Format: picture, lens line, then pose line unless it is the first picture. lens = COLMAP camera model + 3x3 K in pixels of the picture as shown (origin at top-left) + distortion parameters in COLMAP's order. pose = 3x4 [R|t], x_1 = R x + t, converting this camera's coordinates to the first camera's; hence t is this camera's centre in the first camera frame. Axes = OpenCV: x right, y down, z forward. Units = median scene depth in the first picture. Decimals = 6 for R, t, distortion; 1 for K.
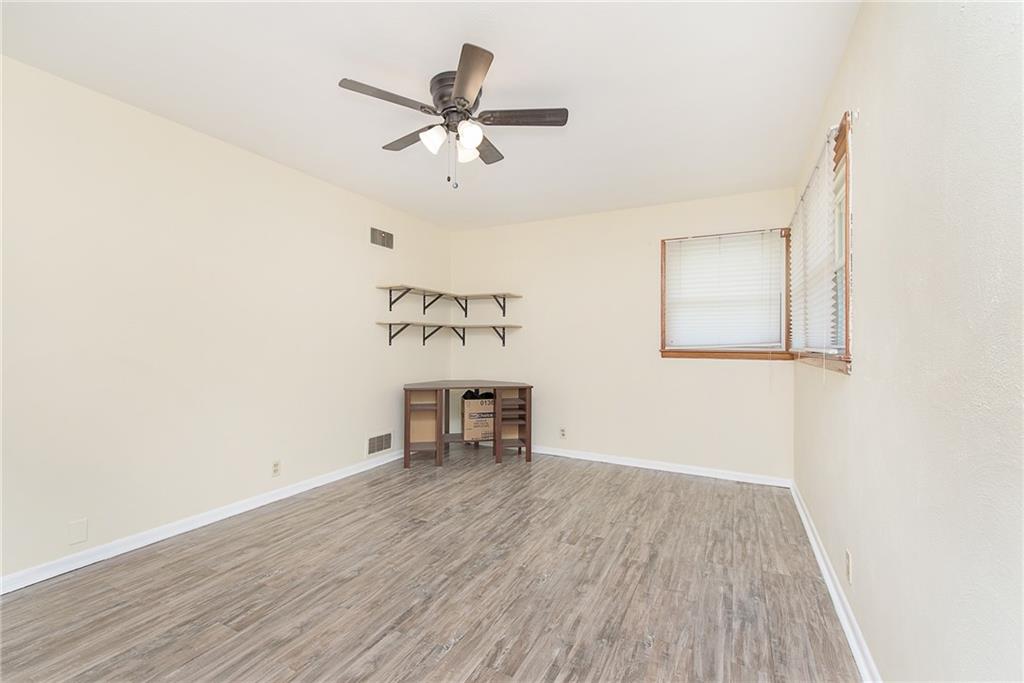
lens RADIAL K [[429.5, 0, 514.4], [0, 429.5, 337.8], [0, 0, 1]] dist [0.001758, 0.000105]
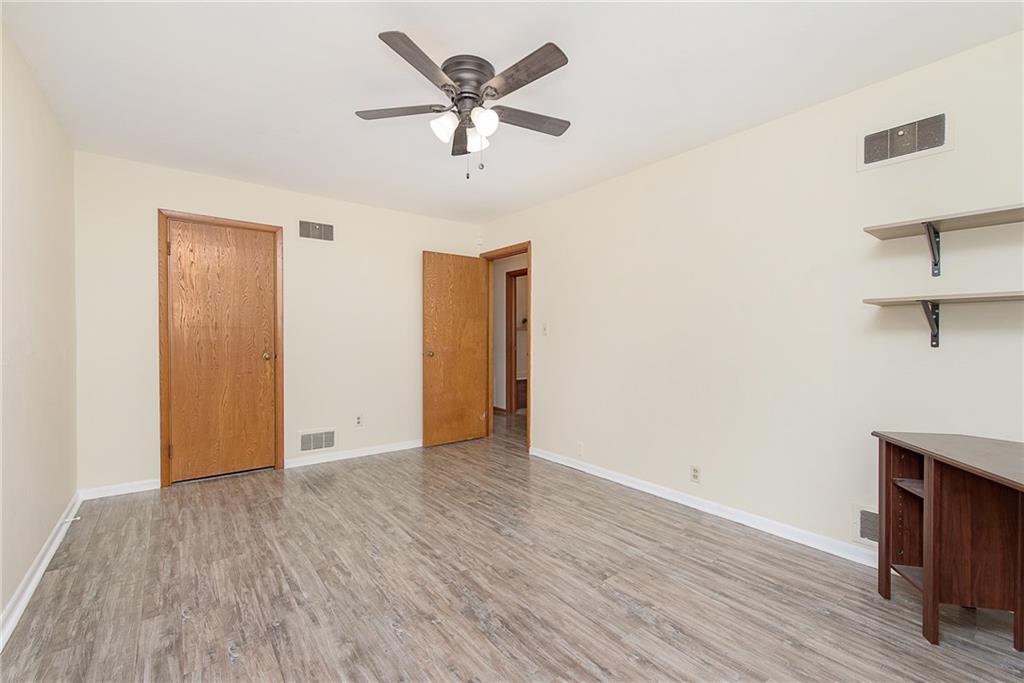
lens RADIAL K [[433.0, 0, 501.8], [0, 433.0, 339.8], [0, 0, 1]] dist [0.000666, 0.000007]
pose [[-0.434007, -0.000743, -0.900909, 0.565481], [0.006786, 0.999969, -0.004093, 0.011780], [0.900884, -0.007890, -0.433988, 1.199808]]
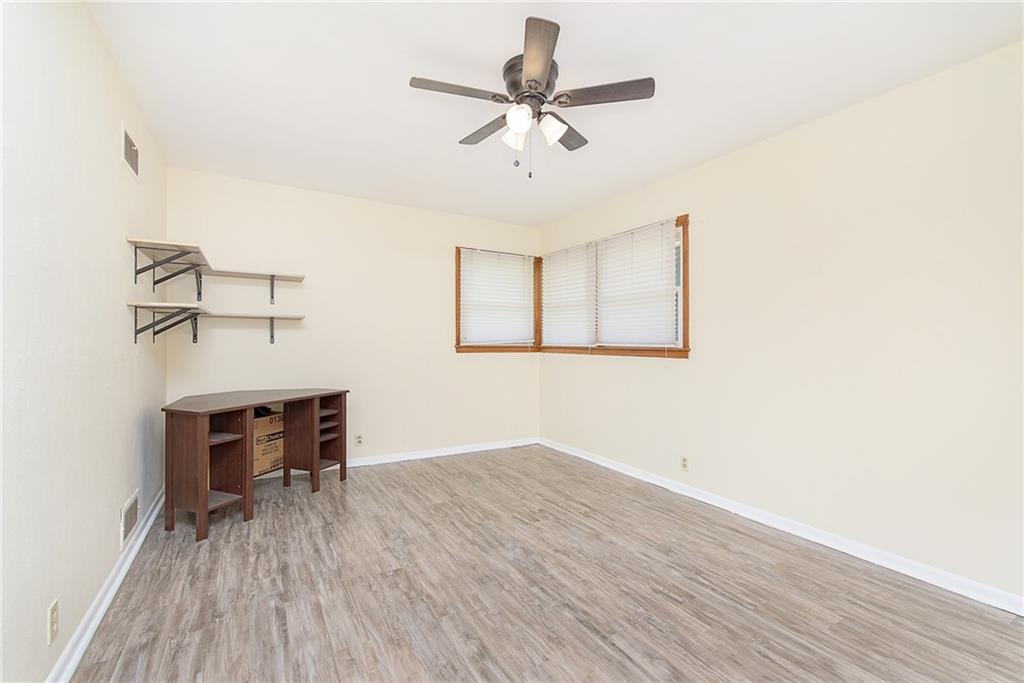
lens RADIAL K [[433.0, 0, 501.8], [0, 433.0, 339.8], [0, 0, 1]] dist [0.000666, 0.000007]
pose [[0.548925, -0.000803, 0.835871, -0.784657], [-0.015299, 0.999822, 0.011008, -0.002941], [-0.835732, -0.018831, 0.548815, 0.427347]]
